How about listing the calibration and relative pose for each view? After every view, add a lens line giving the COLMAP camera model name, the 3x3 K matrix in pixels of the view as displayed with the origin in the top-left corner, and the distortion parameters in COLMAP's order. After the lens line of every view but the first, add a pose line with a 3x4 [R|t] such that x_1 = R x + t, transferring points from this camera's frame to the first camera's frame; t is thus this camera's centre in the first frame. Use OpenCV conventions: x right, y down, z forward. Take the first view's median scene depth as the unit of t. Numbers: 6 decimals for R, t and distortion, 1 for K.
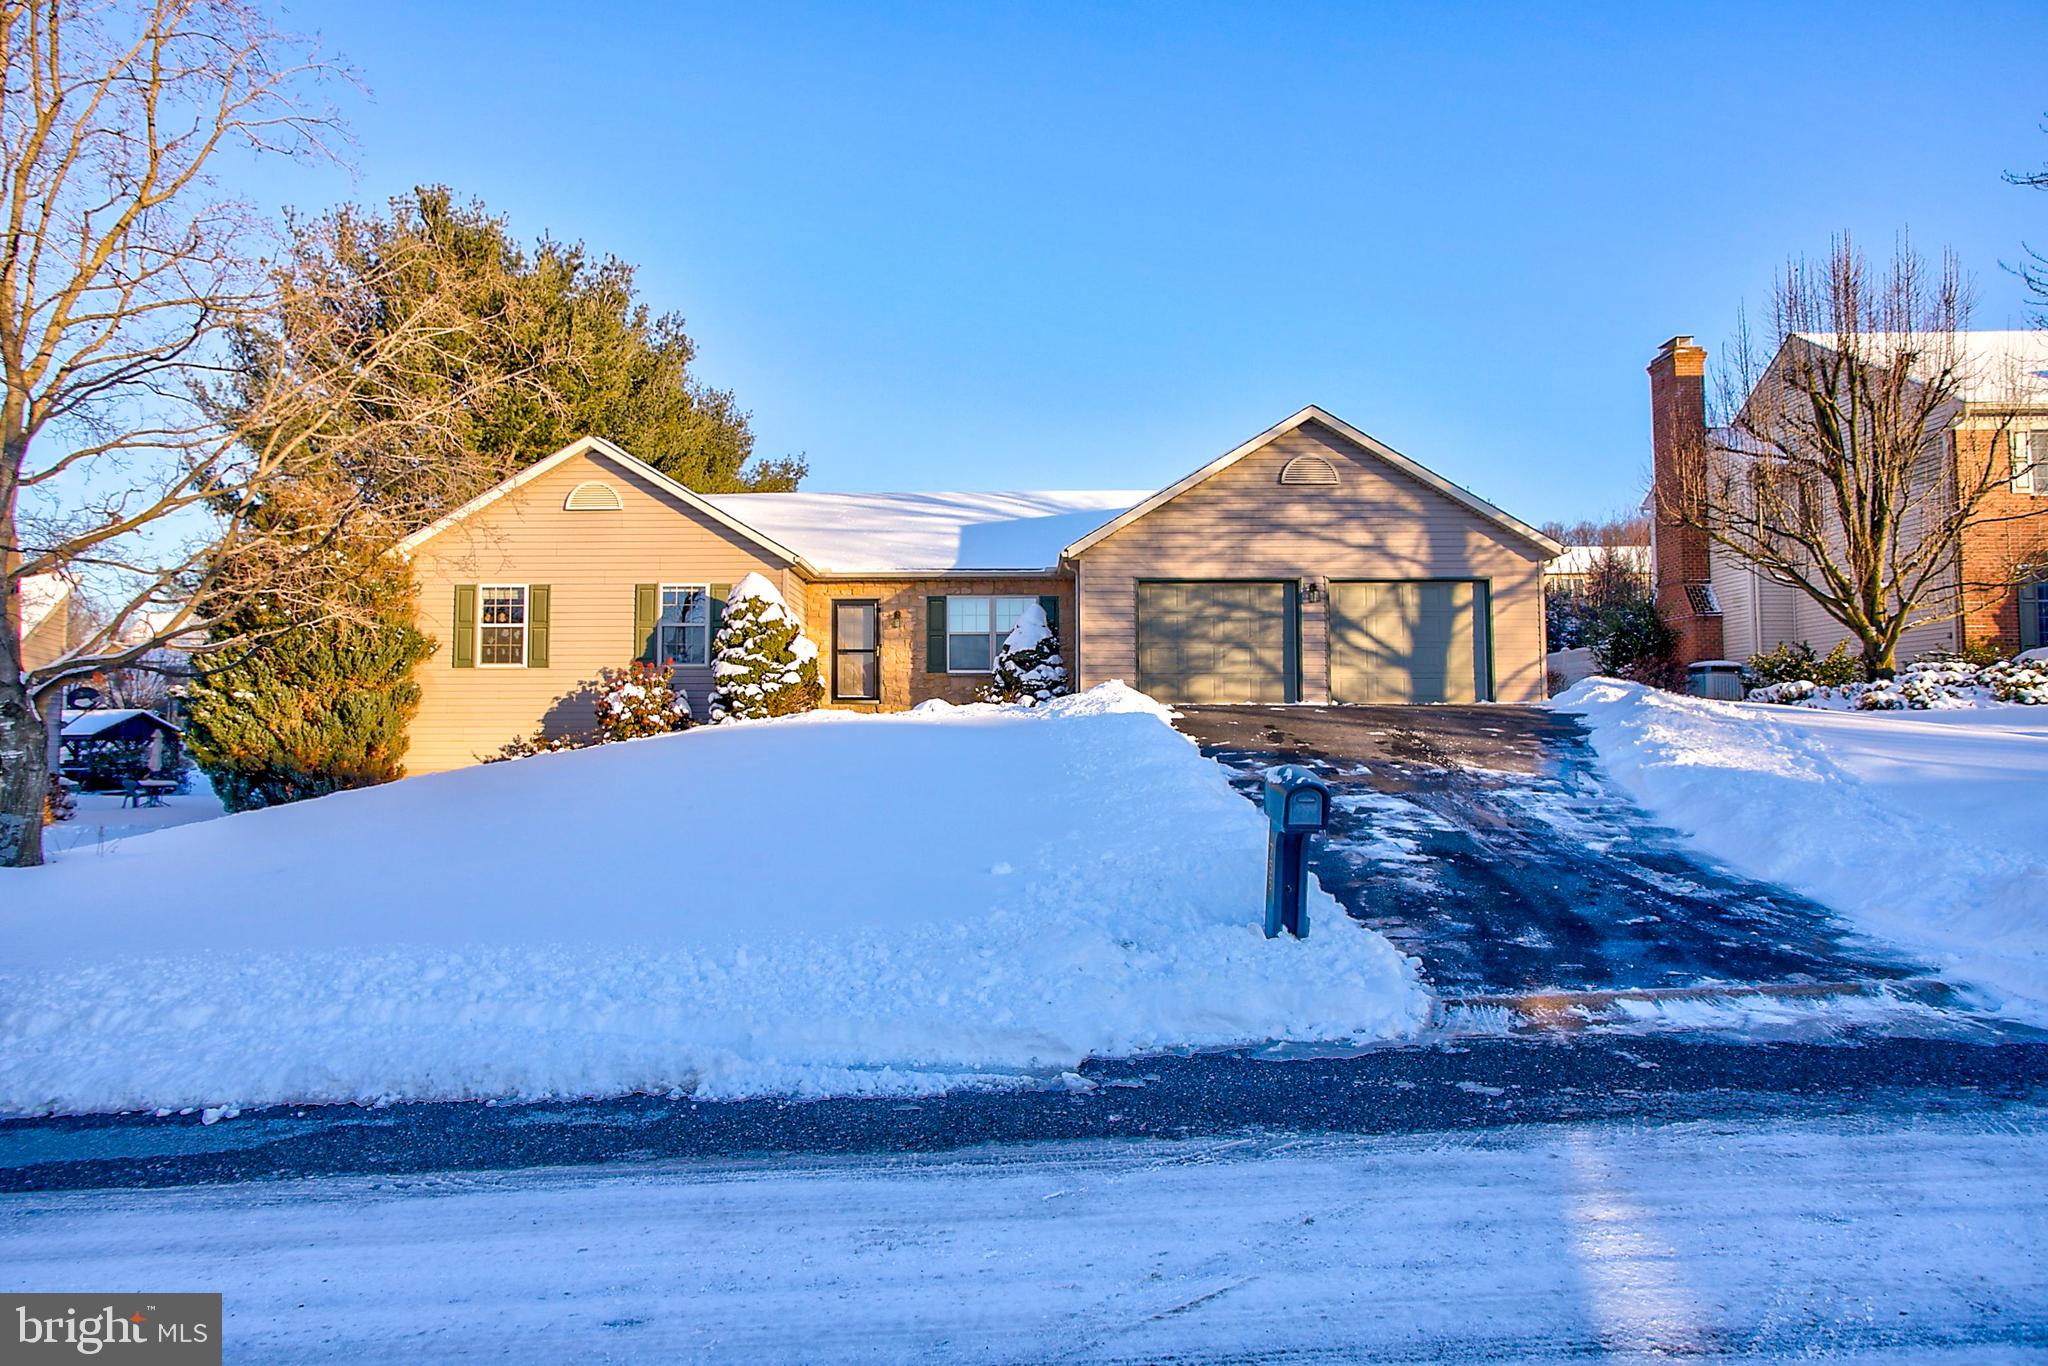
lens RADIAL K [[1176.5, 0, 1024.0], [0, 1176.5, 683.0], [0, 0, 1]] dist [-0.120486, -0.000139]
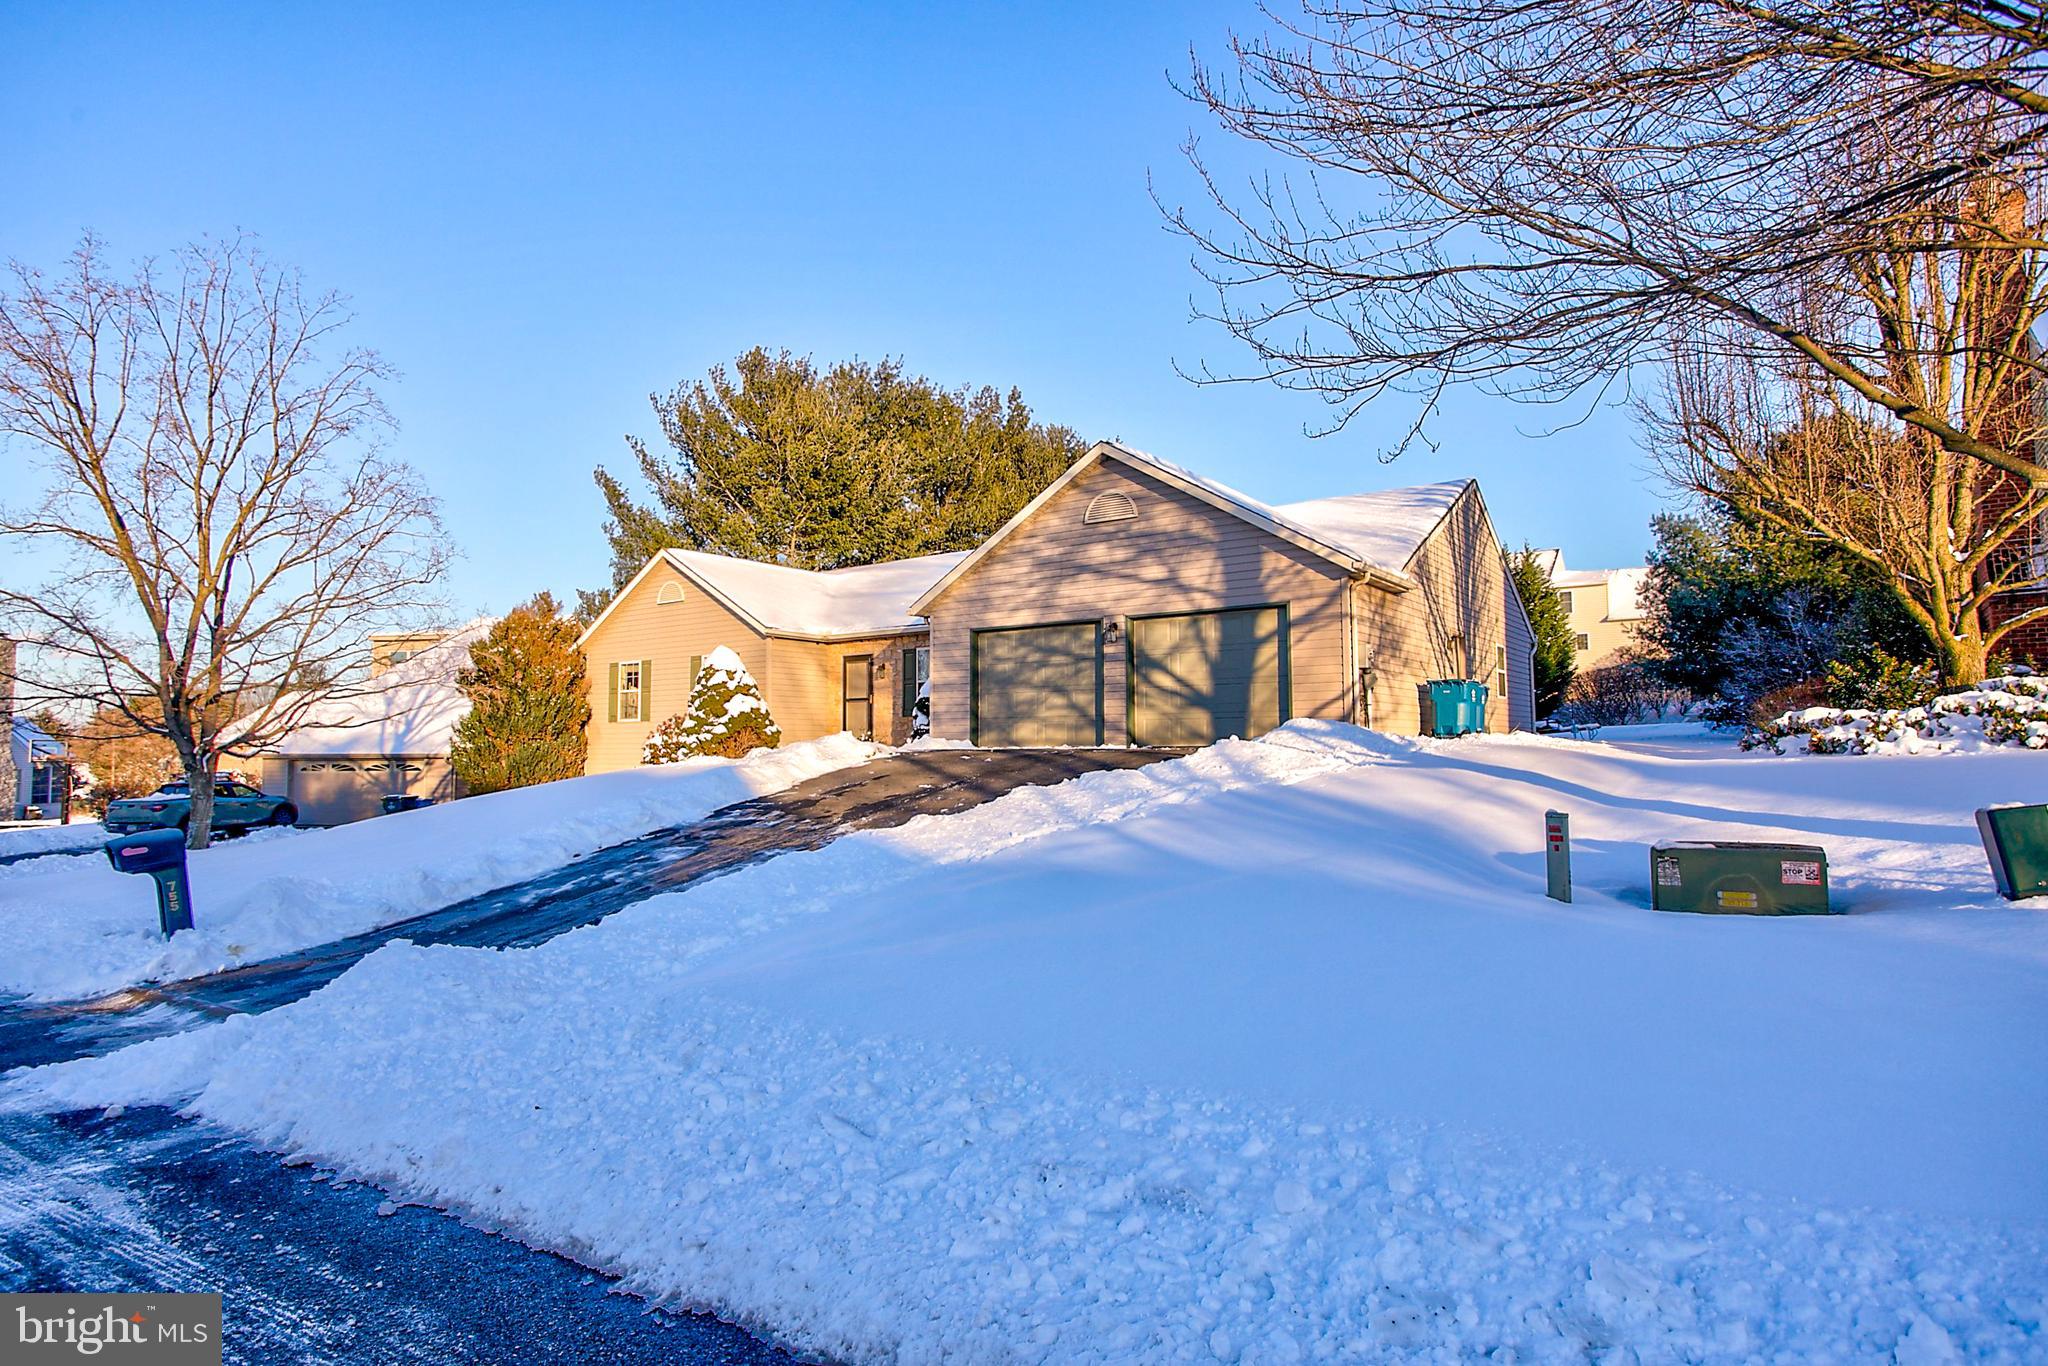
lens RADIAL K [[1176.5, 0, 1024.0], [0, 1176.5, 683.0], [0, 0, 1]] dist [-0.120486, -0.000139]
pose [[0.813545, -0.034595, -0.580472, 0.751525], [0.033050, 0.999366, -0.013239, -0.025536], [0.580562, -0.008414, 0.814172, 0.159253]]
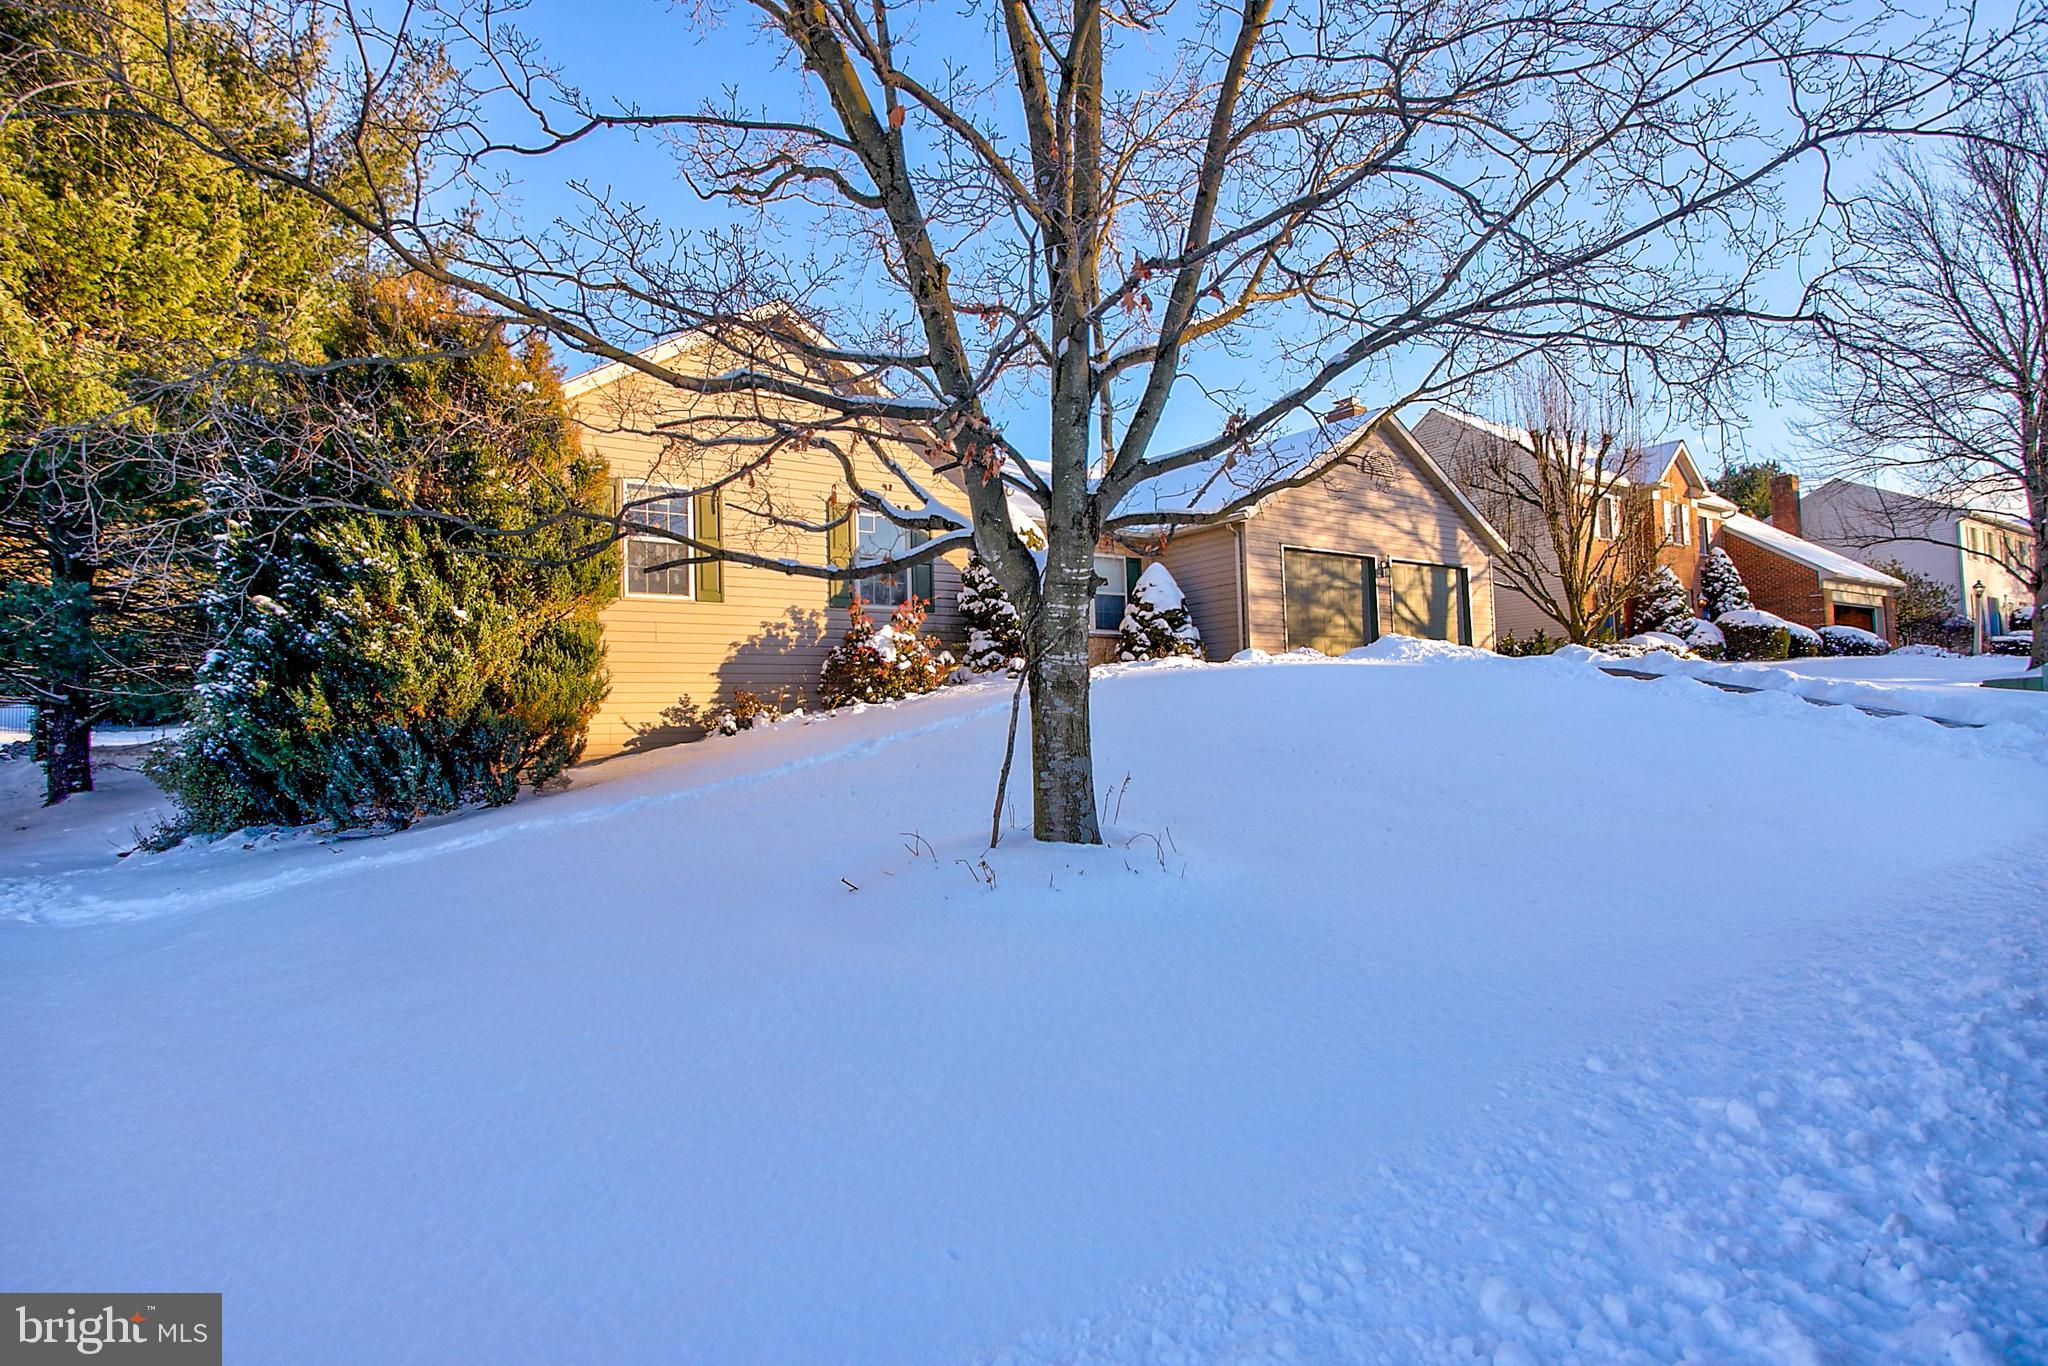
lens RADIAL K [[1176.5, 0, 1024.0], [0, 1176.5, 683.0], [0, 0, 1]] dist [-0.120486, -0.000139]
pose [[0.790631, 0.004020, 0.612280, -0.737978], [0.000583, 0.999973, -0.007319, 0.044889], [-0.612293, 0.006144, 0.790607, 0.305382]]
